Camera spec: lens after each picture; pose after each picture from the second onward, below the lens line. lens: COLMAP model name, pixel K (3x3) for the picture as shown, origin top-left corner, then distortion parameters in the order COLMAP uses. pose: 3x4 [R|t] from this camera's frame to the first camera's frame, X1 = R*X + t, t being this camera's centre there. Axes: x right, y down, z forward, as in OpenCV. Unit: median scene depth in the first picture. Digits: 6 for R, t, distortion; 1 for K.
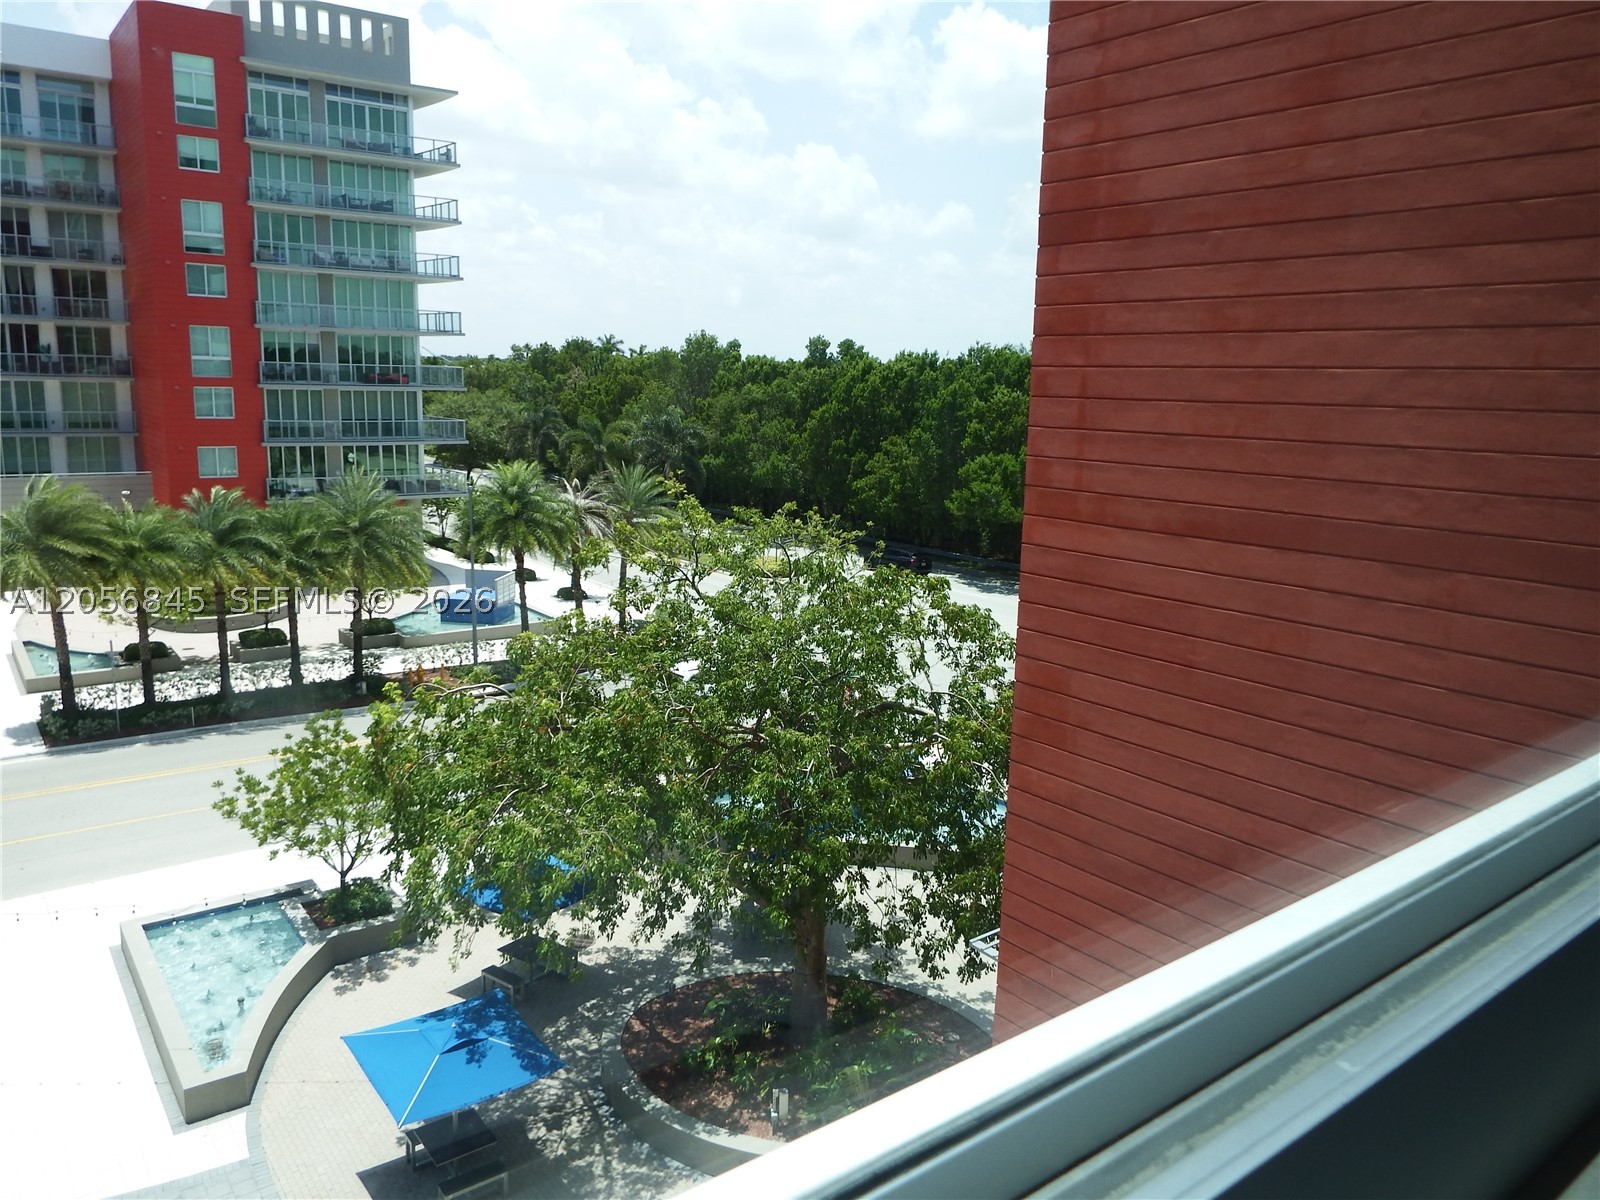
lens RADIAL K [[1137.3, 0, 800.1], [0, 1137.3, 603.1], [0, 0, 1]] dist [-0.003296, -0.020830]
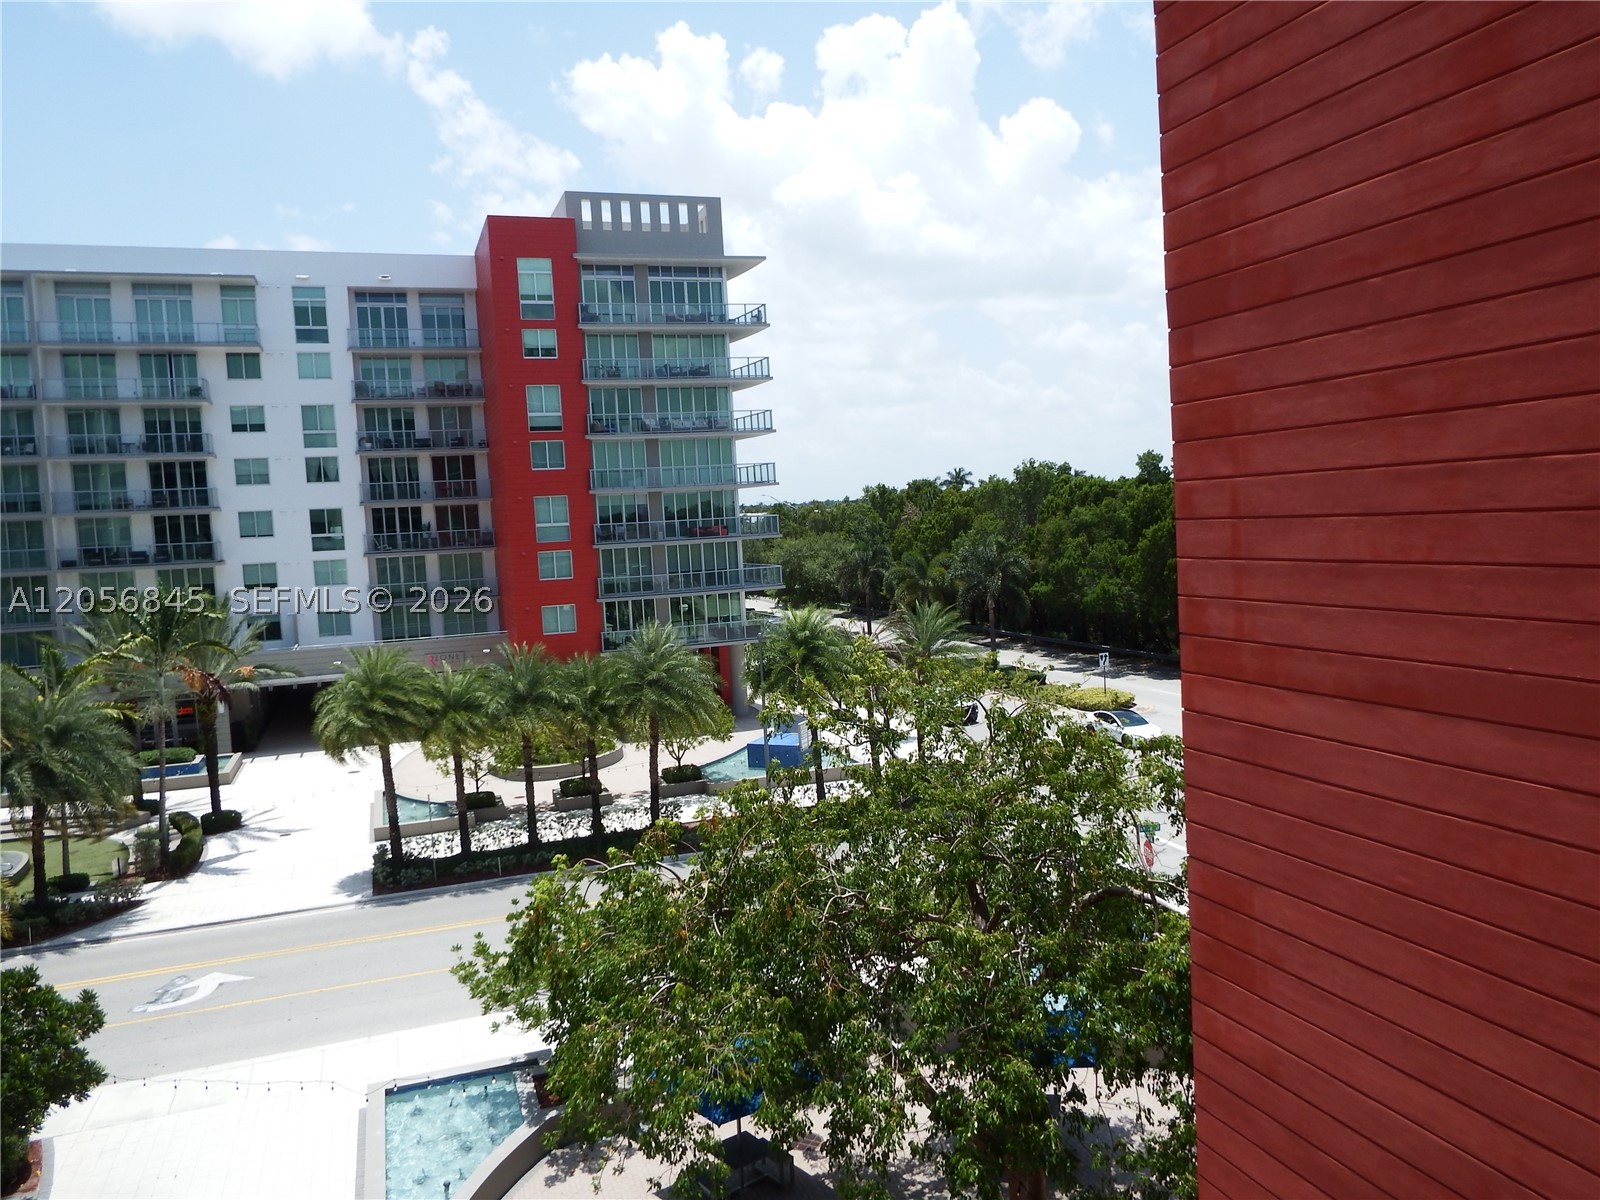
lens RADIAL K [[1145.7, 0, 802.4], [0, 1145.7, 610.1], [0, 0, 1]] dist [-0.008027, 0.003071]
pose [[0.948976, -0.052471, -0.310951, 0.072750], [0.019102, 0.993814, -0.109404, -0.014958], [0.314768, 0.097882, 0.944108, 0.070062]]
